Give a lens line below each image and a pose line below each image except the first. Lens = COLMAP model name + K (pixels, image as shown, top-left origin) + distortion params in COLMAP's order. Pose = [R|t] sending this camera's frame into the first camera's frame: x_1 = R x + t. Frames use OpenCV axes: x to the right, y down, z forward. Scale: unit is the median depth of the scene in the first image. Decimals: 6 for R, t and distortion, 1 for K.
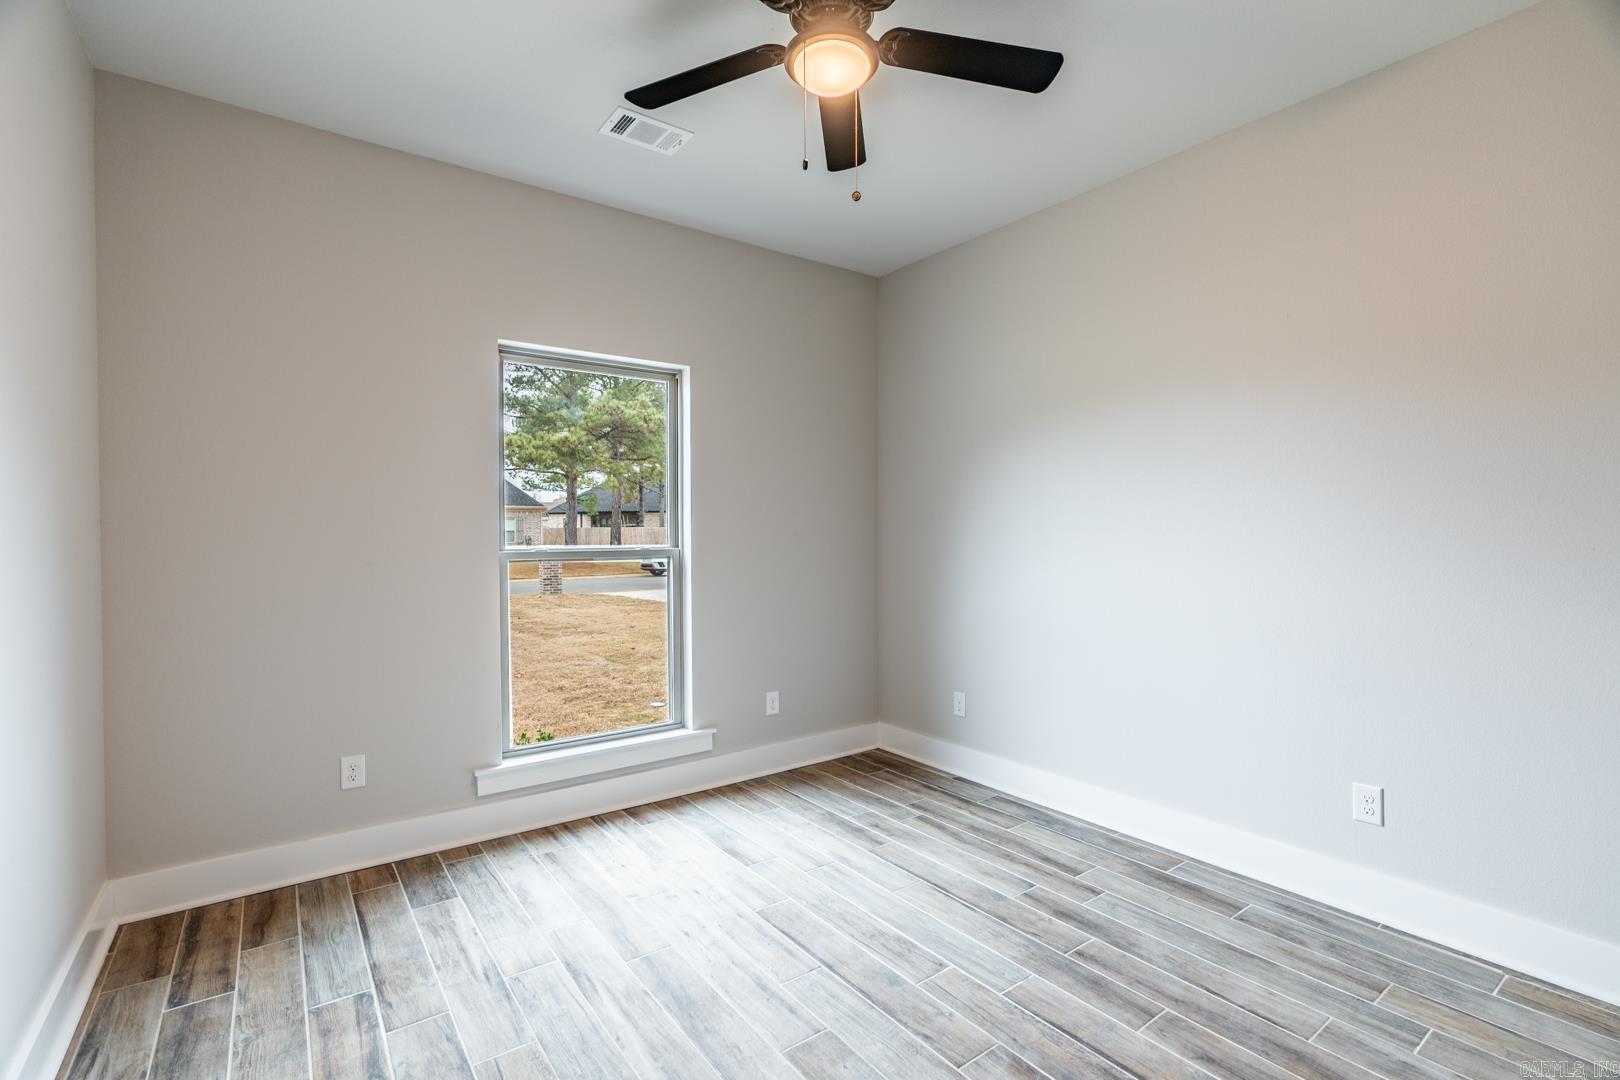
lens RADIAL K [[734.6, 0, 815.9], [0, 734.6, 547.5], [0, 0, 1]] dist [-0.005659, 0.001099]
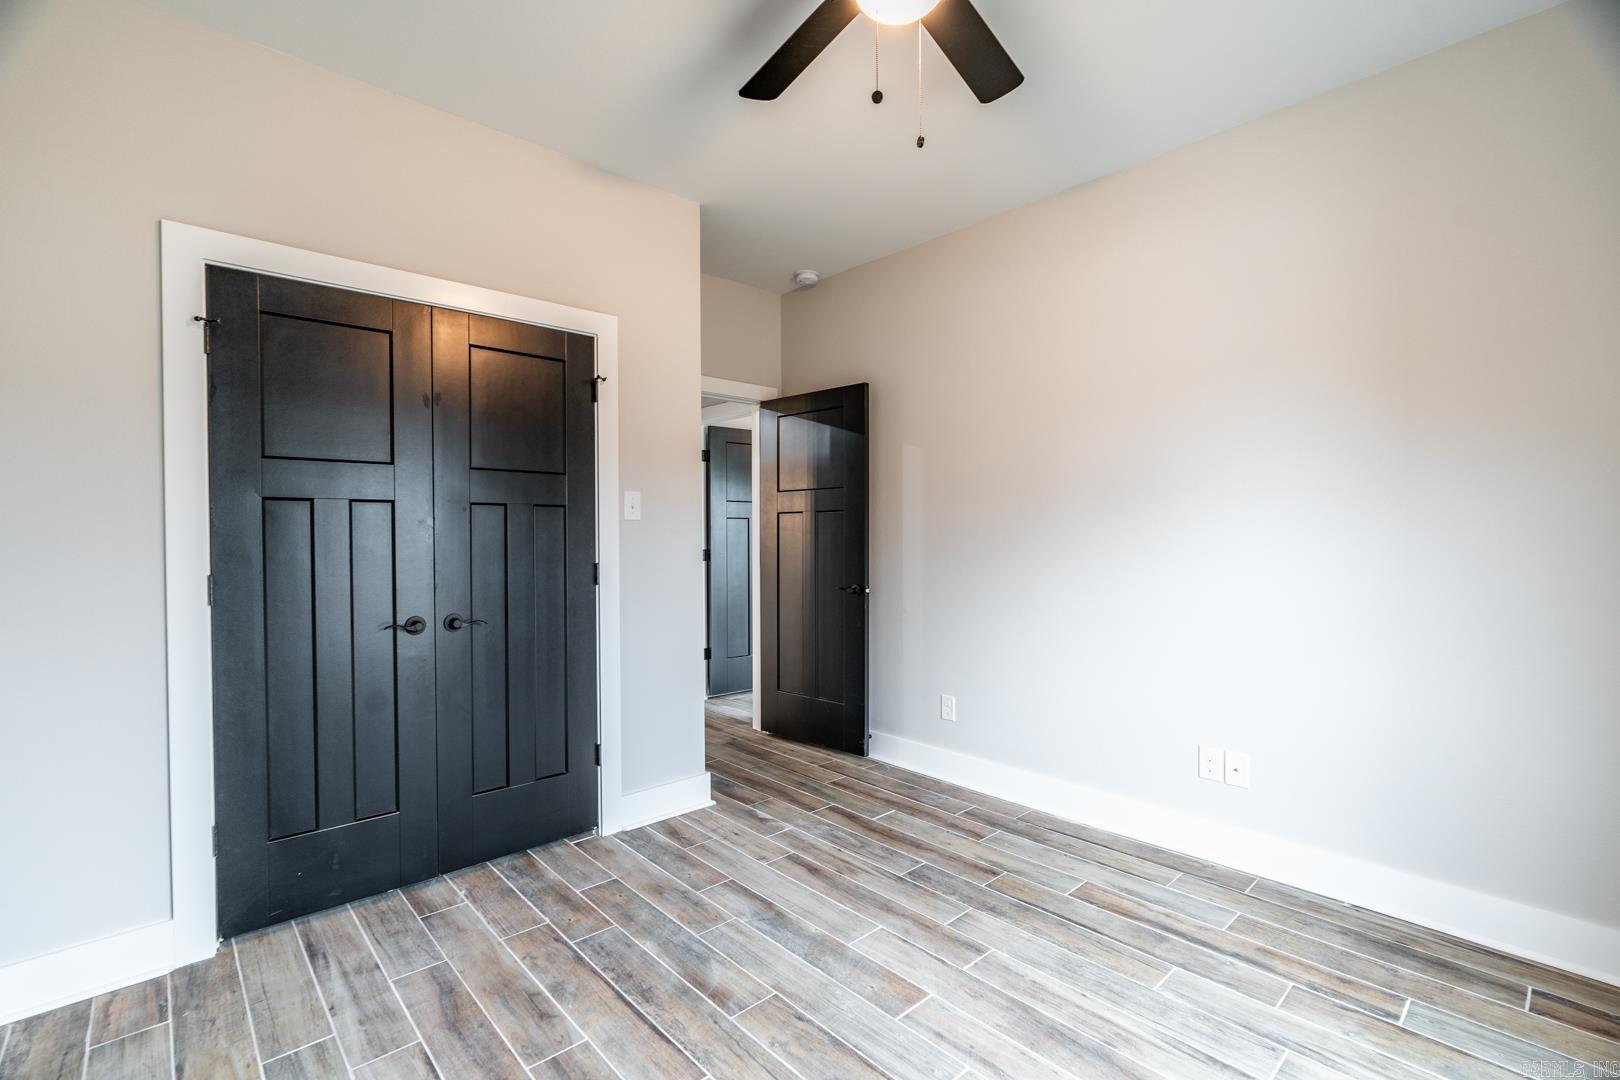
lens RADIAL K [[734.6, 0, 804.2], [0, 734.6, 537.0], [0, 0, 1]] dist [-0.005659, 0.001099]
pose [[-0.995675, 0.007092, -0.092629, 0.229712], [0.005152, 0.999763, 0.021171, -0.031161], [0.092758, 0.020602, -0.995476, 1.957177]]
